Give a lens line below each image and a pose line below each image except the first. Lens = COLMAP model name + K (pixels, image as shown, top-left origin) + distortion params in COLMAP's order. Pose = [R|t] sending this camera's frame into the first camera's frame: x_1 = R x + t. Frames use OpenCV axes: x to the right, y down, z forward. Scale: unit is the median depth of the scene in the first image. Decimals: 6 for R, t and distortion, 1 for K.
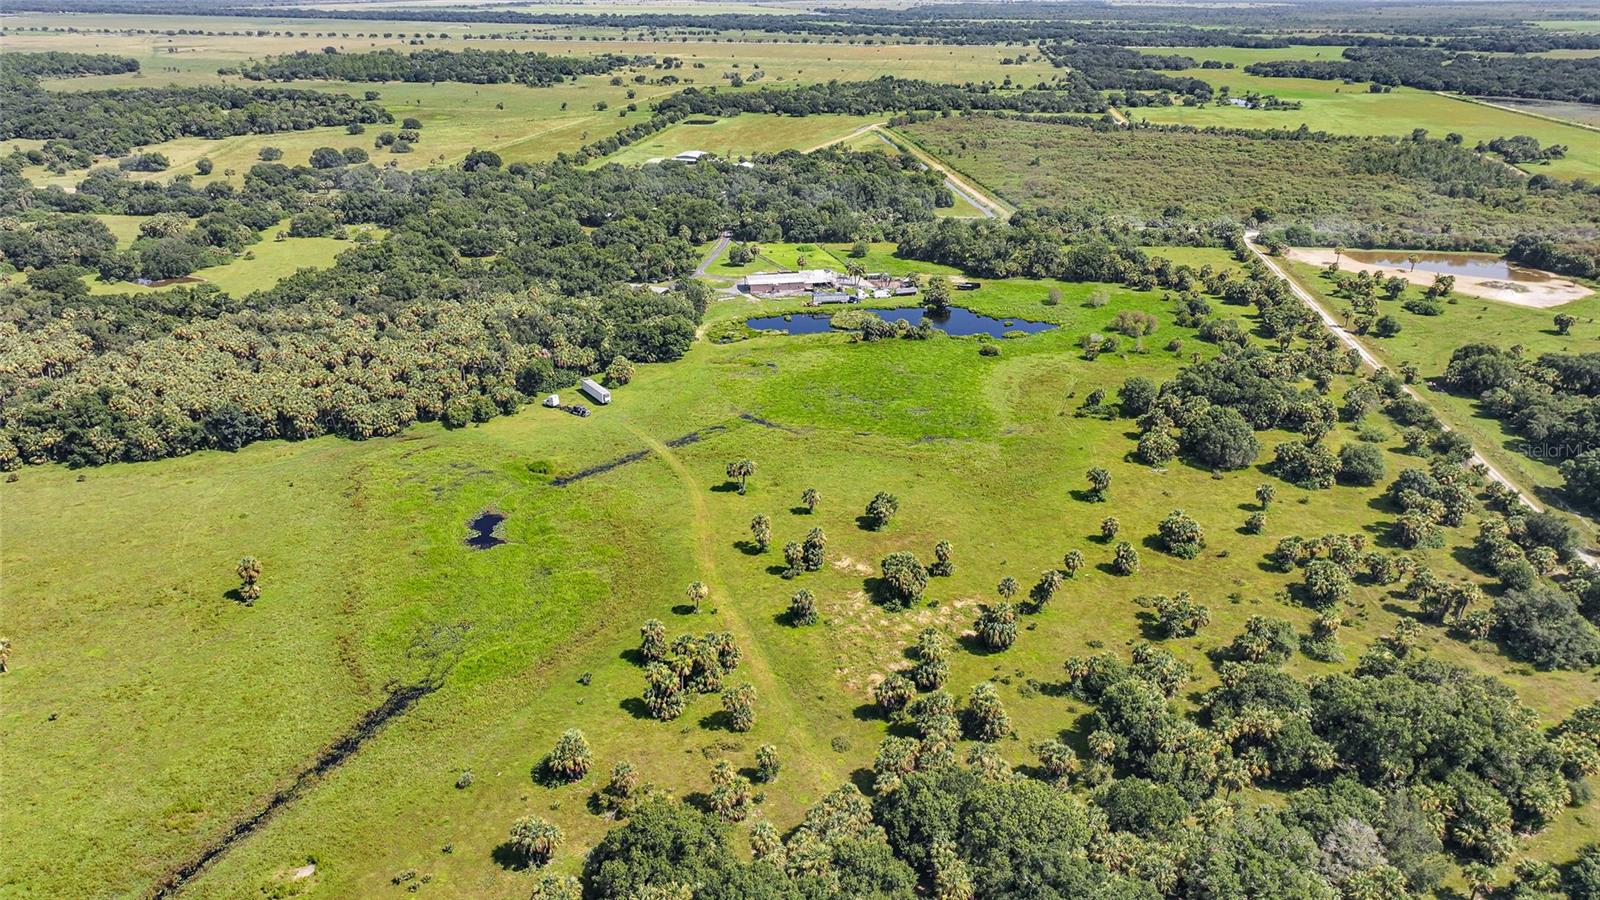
lens RADIAL K [[1120.4, 0, 805.4], [0, 1120.4, 452.5], [0, 0, 1]] dist [-0.001415, 0.022243]
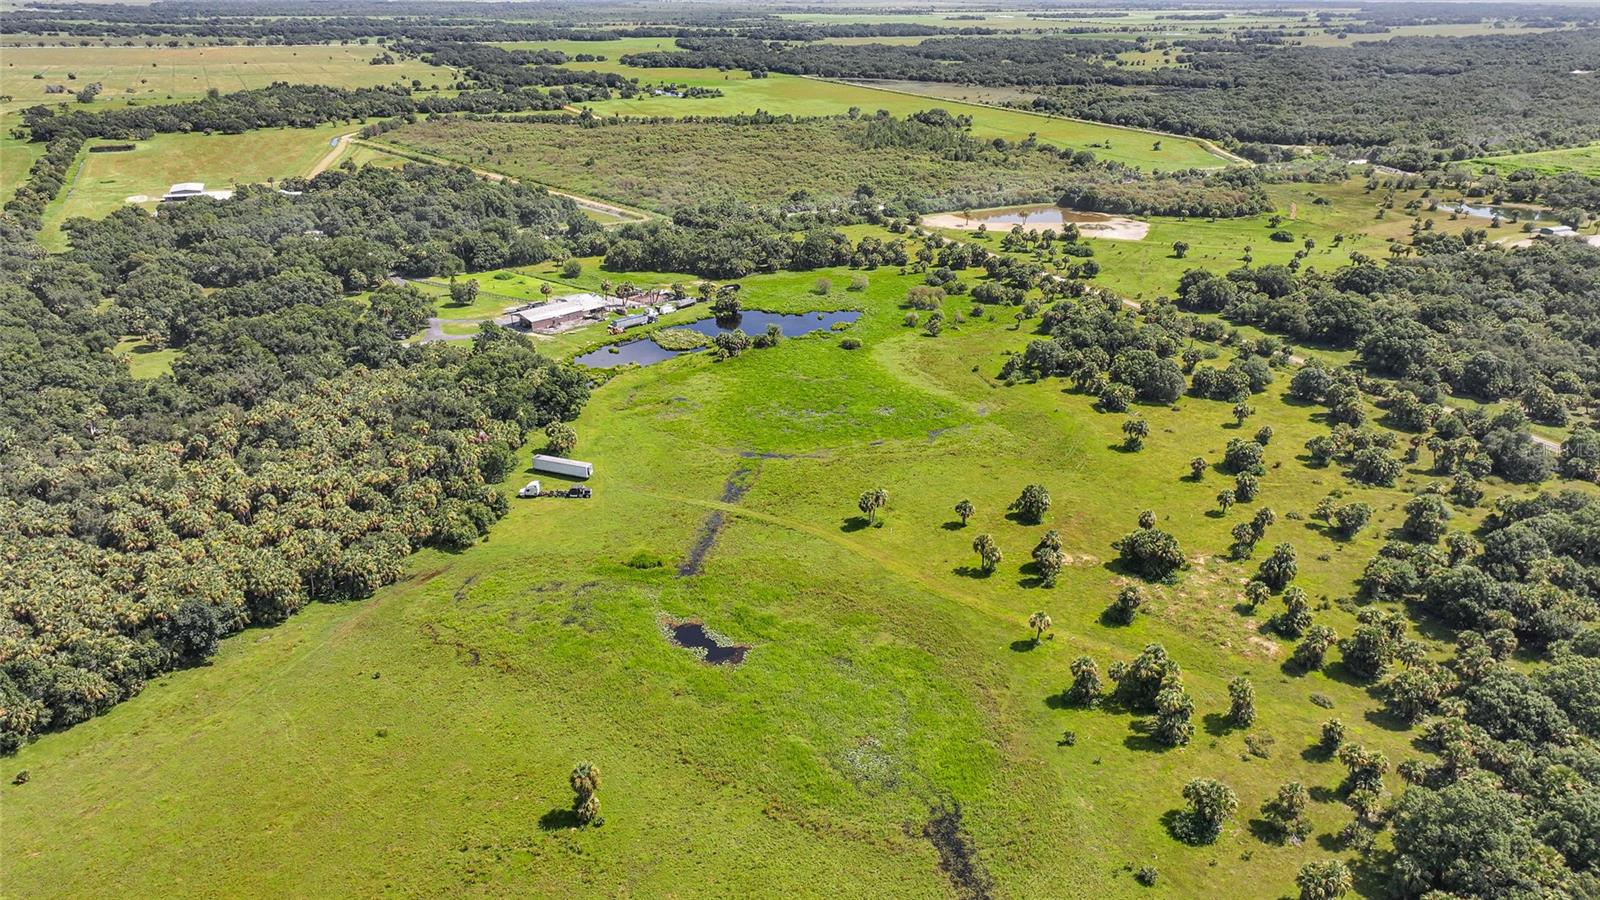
lens RADIAL K [[1120.4, 0, 805.4], [0, 1120.4, 452.5], [0, 0, 1]] dist [-0.001415, 0.022243]
pose [[0.815895, -0.222245, 0.533781, -0.142415], [0.219956, 0.973071, 0.068939, -0.024393], [-0.534728, 0.061161, 0.842808, 0.056384]]
